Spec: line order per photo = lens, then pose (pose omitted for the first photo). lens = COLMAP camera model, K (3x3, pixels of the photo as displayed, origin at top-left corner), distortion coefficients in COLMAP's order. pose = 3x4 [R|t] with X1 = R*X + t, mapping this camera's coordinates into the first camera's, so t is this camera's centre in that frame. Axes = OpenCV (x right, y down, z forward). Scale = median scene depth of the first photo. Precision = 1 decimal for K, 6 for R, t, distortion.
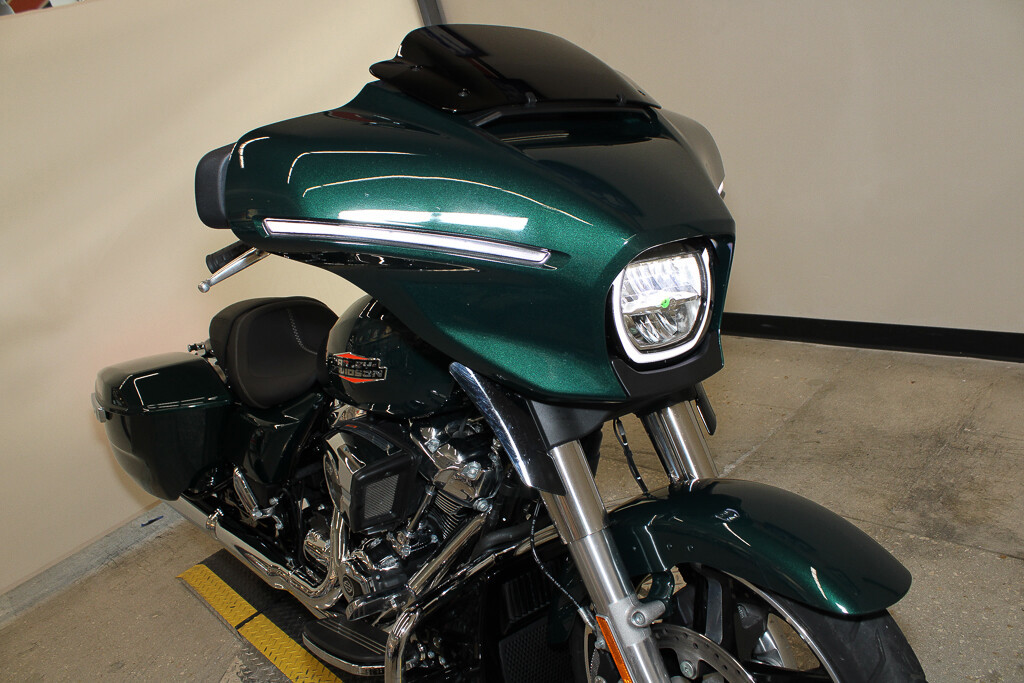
lens RADIAL K [[845.1, 0, 512.0], [0, 845.1, 341.5], [0, 0, 1]] dist [-0.160676, 0.140325]
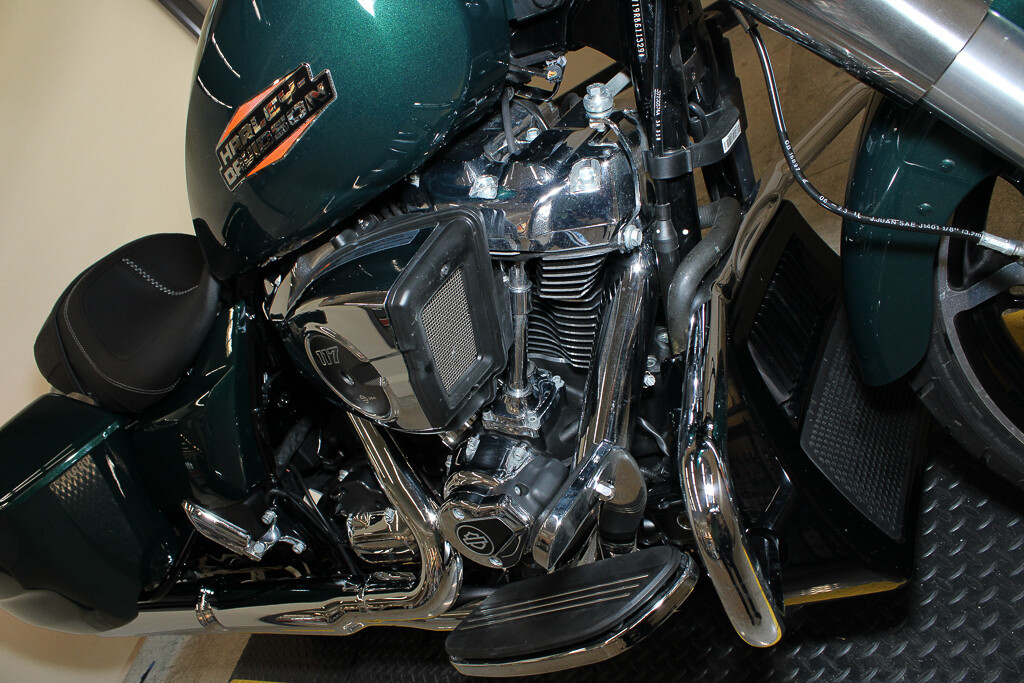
lens RADIAL K [[845.1, 0, 512.0], [0, 845.1, 341.5], [0, 0, 1]] dist [-0.160676, 0.140325]
pose [[0.837083, -0.534331, 0.117397, -0.143176], [0.526834, 0.845164, 0.090241, 0.124568], [-0.147438, -0.013691, 0.988976, 0.383046]]
